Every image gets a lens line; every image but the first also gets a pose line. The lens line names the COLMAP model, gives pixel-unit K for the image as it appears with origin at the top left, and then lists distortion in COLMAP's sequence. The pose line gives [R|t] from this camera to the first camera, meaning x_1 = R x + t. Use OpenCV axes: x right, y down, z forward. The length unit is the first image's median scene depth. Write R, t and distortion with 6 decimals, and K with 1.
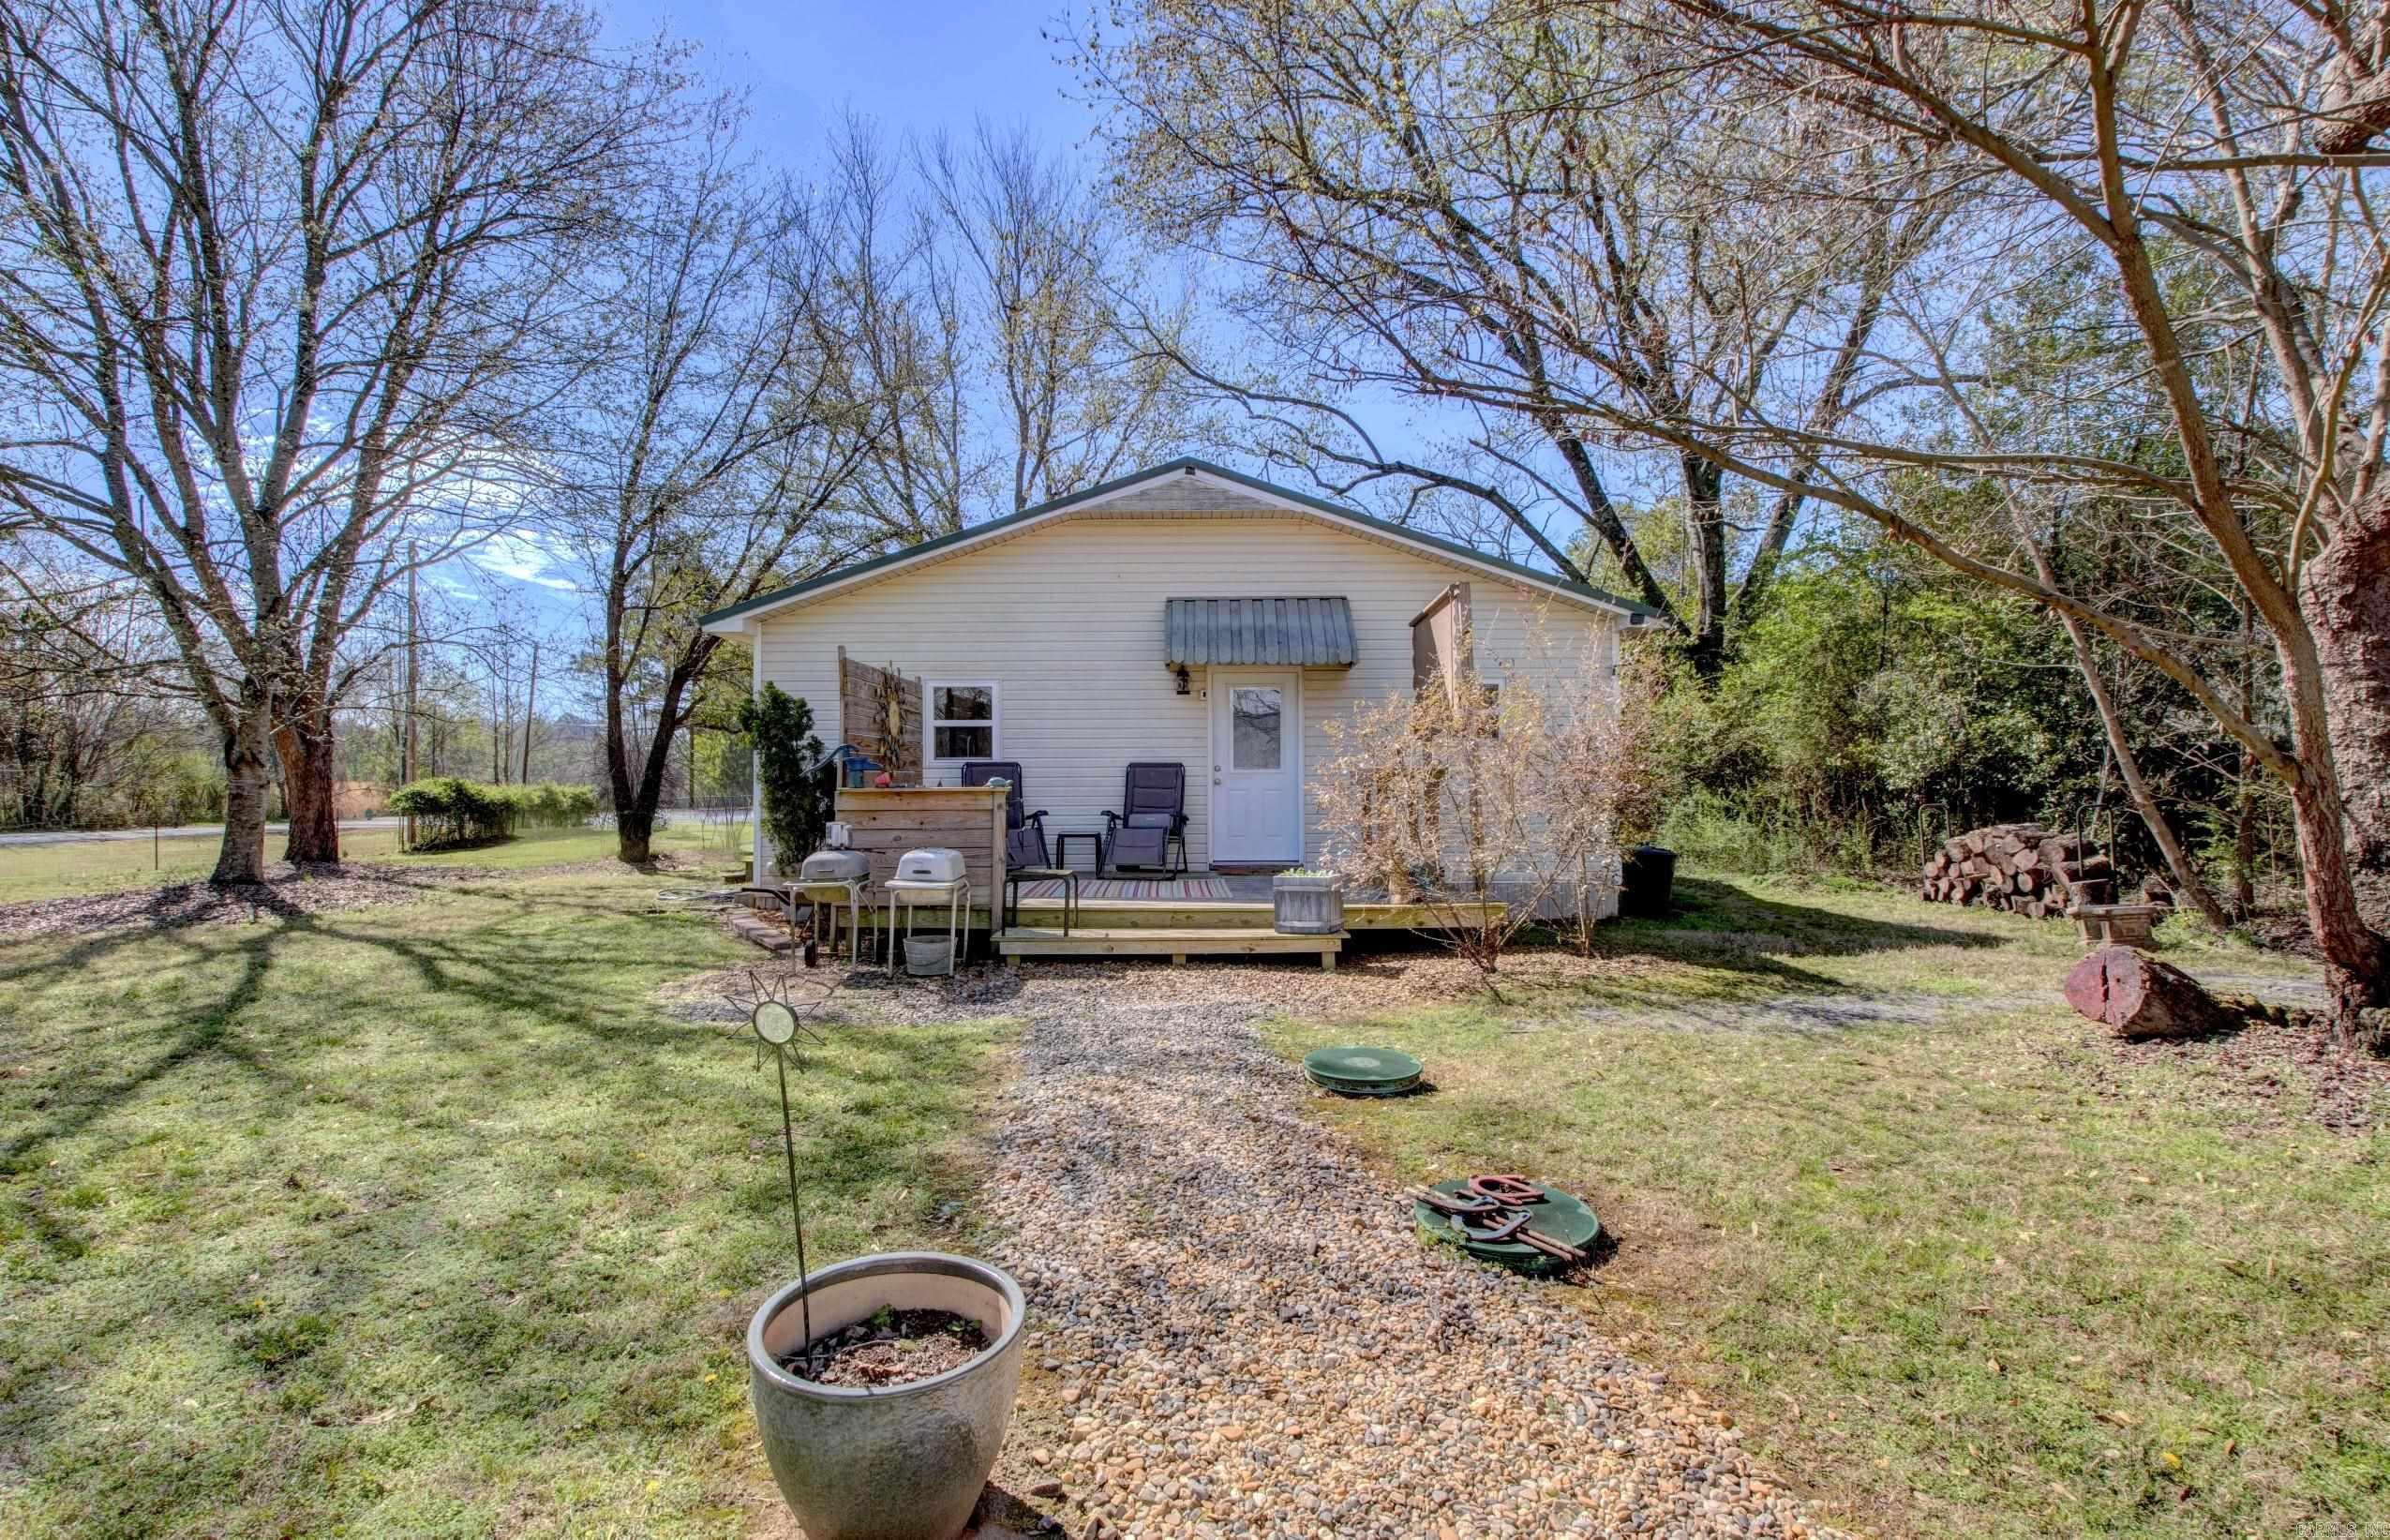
lens RADIAL K [[1091.6, 0, 1190.9], [0, 1091.6, 765.8], [0, 0, 1]] dist [0.000966, -0.016606]
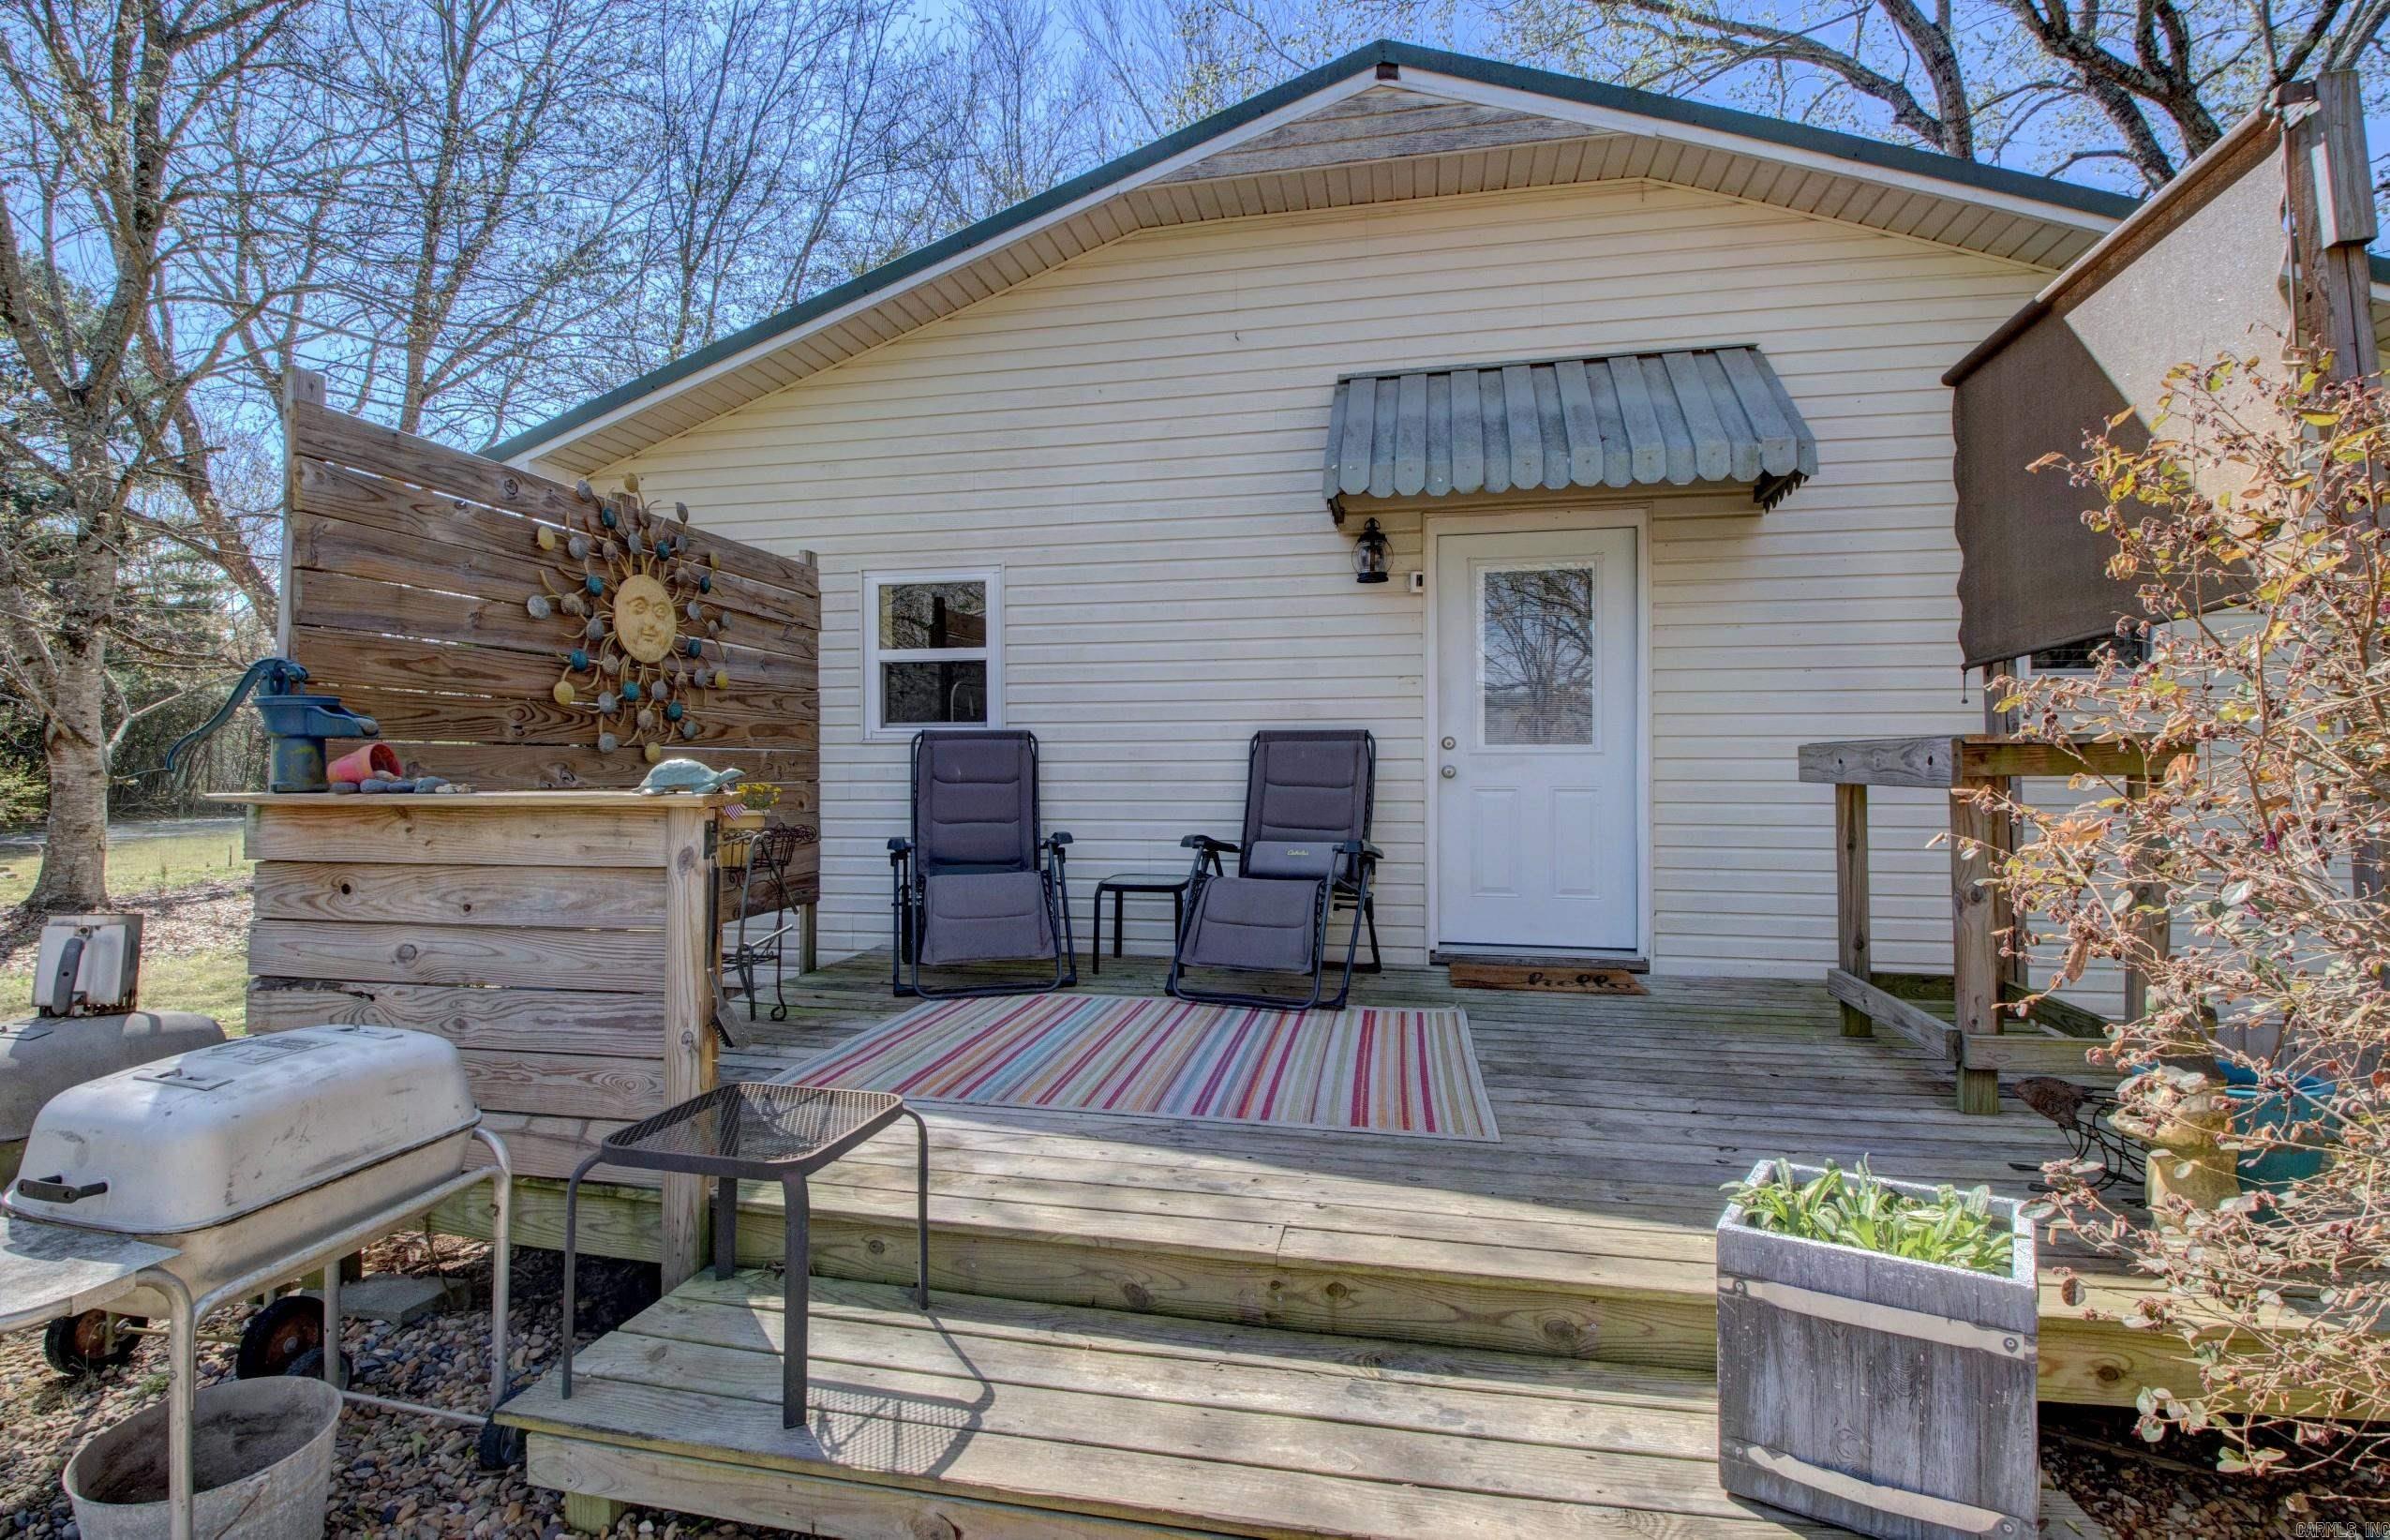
lens RADIAL K [[1091.6, 0, 1190.9], [0, 1091.6, 765.8], [0, 0, 1]] dist [0.000966, -0.016606]
pose [[0.978765, 0.002421, -0.204971, 0.012489], [0.001463, 0.999822, 0.018794, 0.003465], [0.204980, -0.018695, 0.978588, 0.540897]]
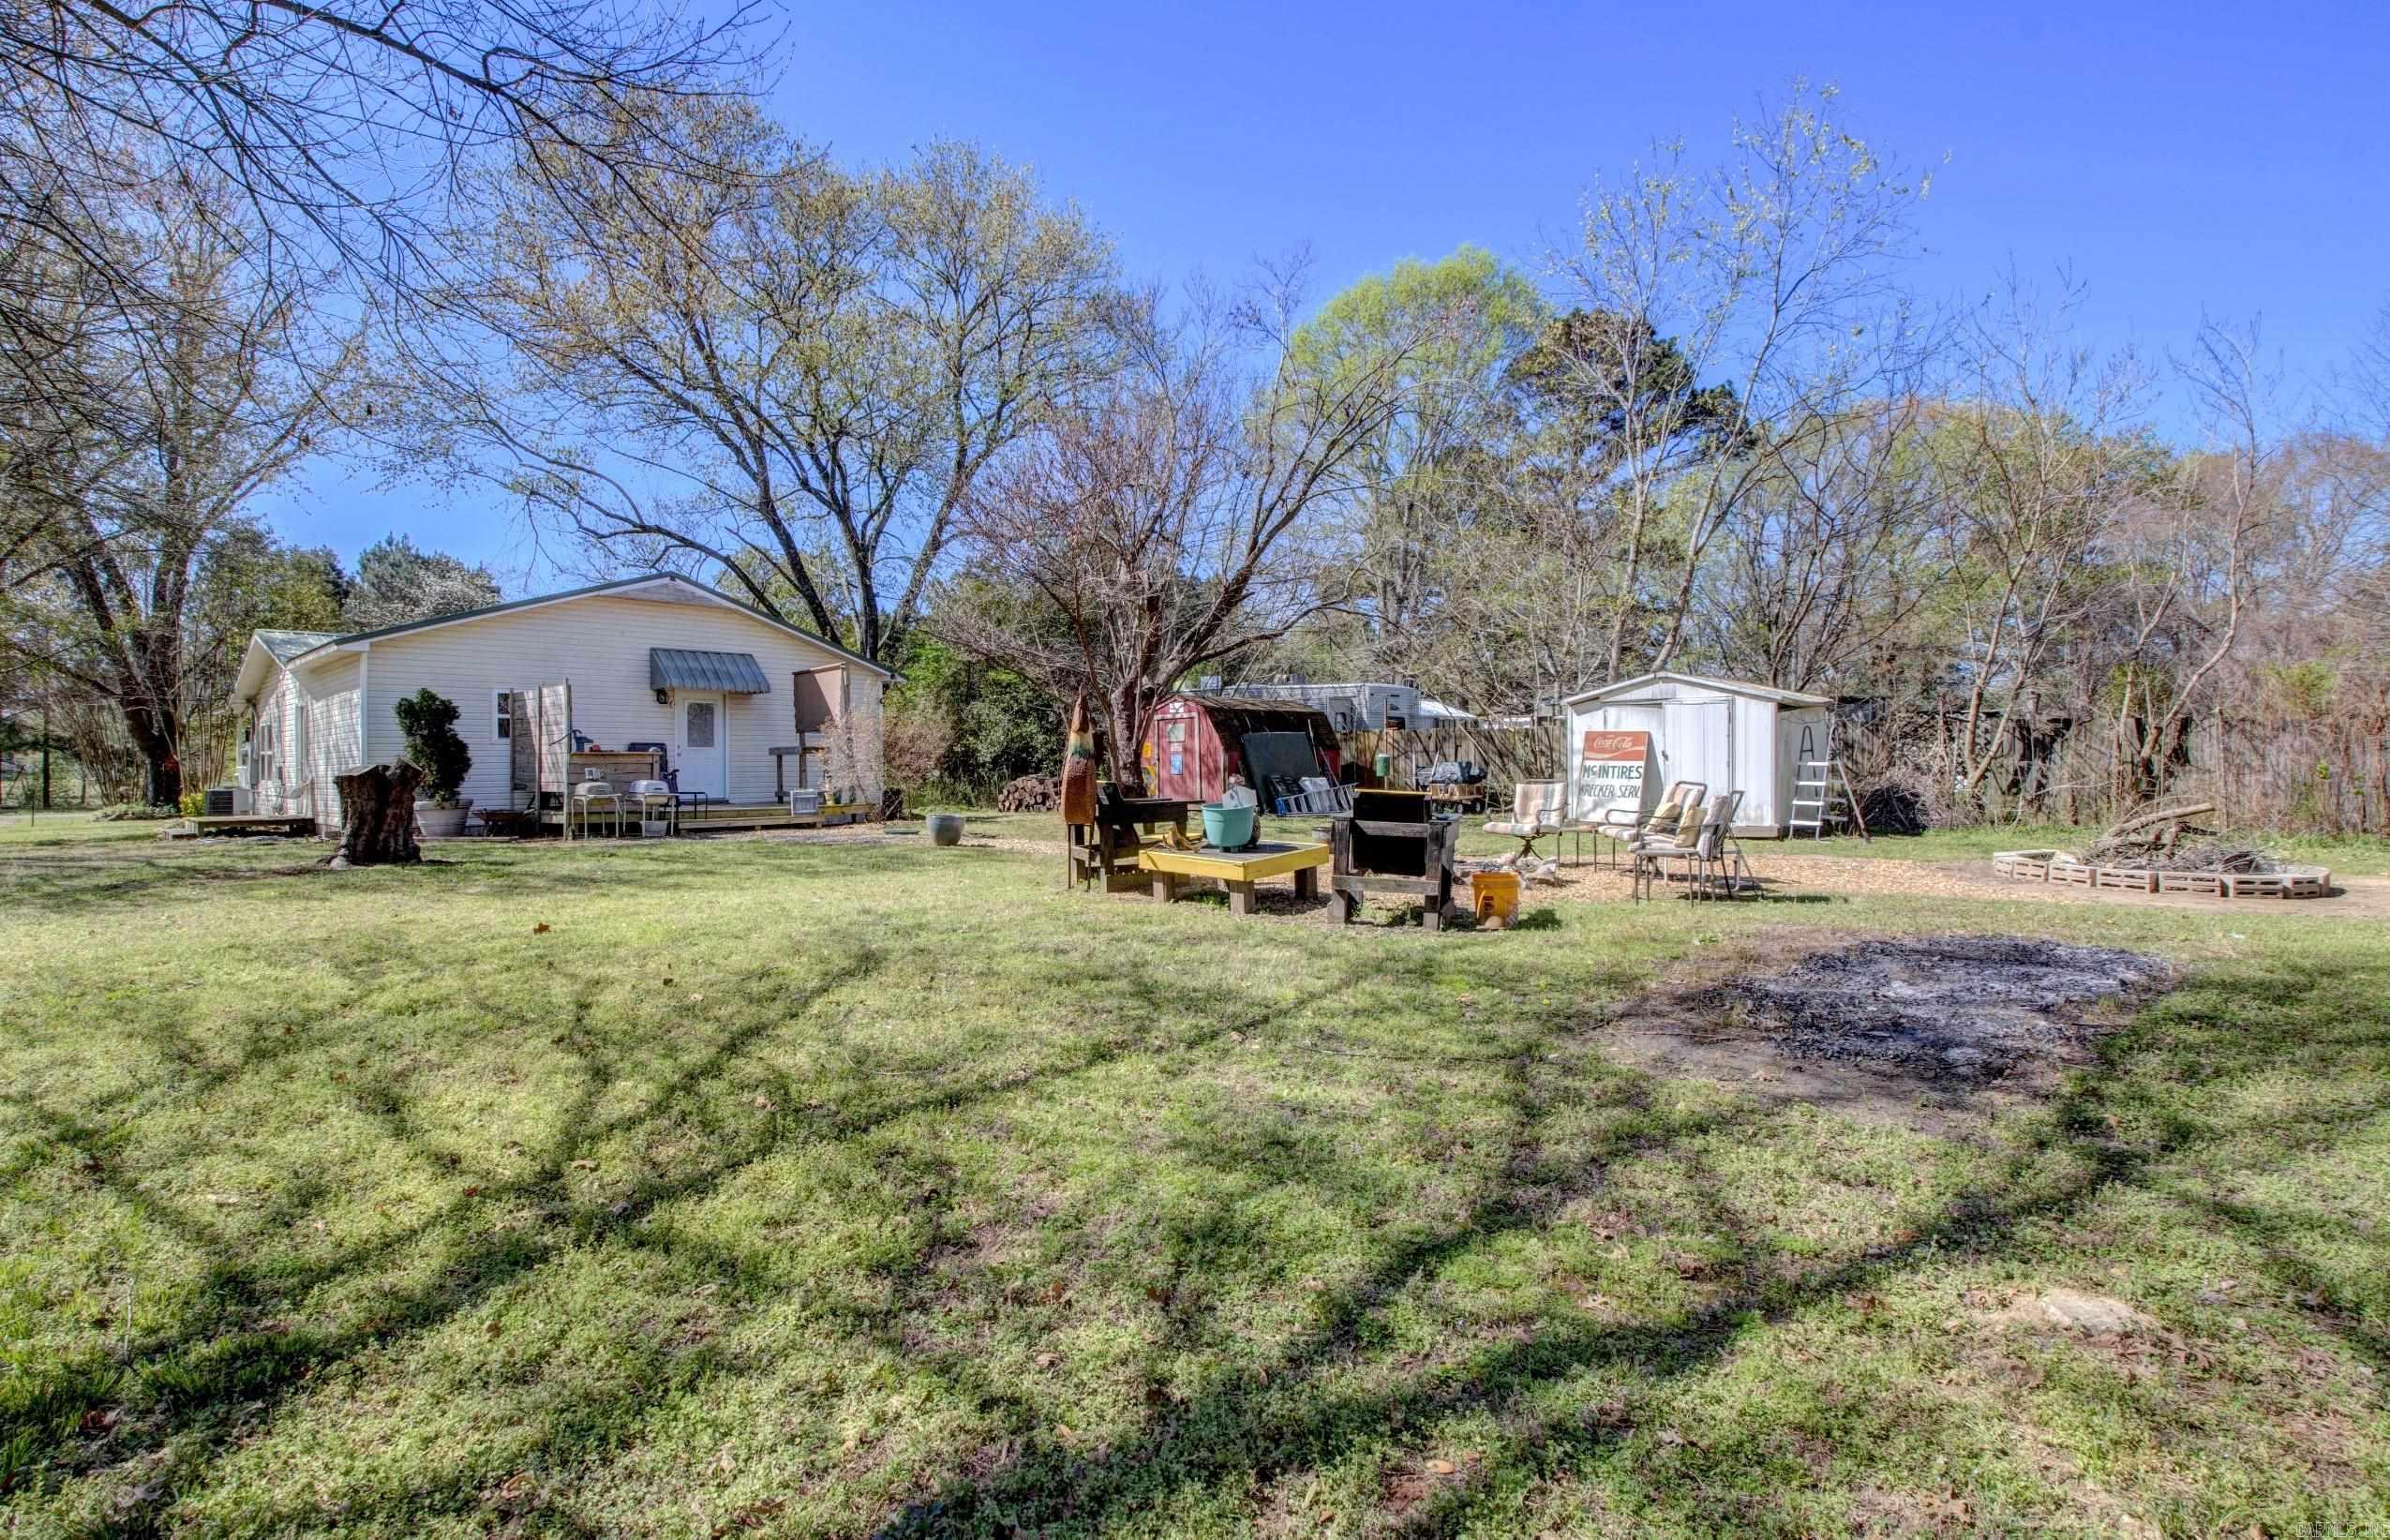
lens RADIAL K [[1091.6, 0, 1190.9], [0, 1091.6, 765.8], [0, 0, 1]] dist [0.000966, -0.016606]
pose [[0.676325, -0.000278, 0.736603, -0.735507], [-0.002762, 0.999992, 0.002914, 0.027624], [-0.736598, -0.004005, 0.676319, -0.824855]]
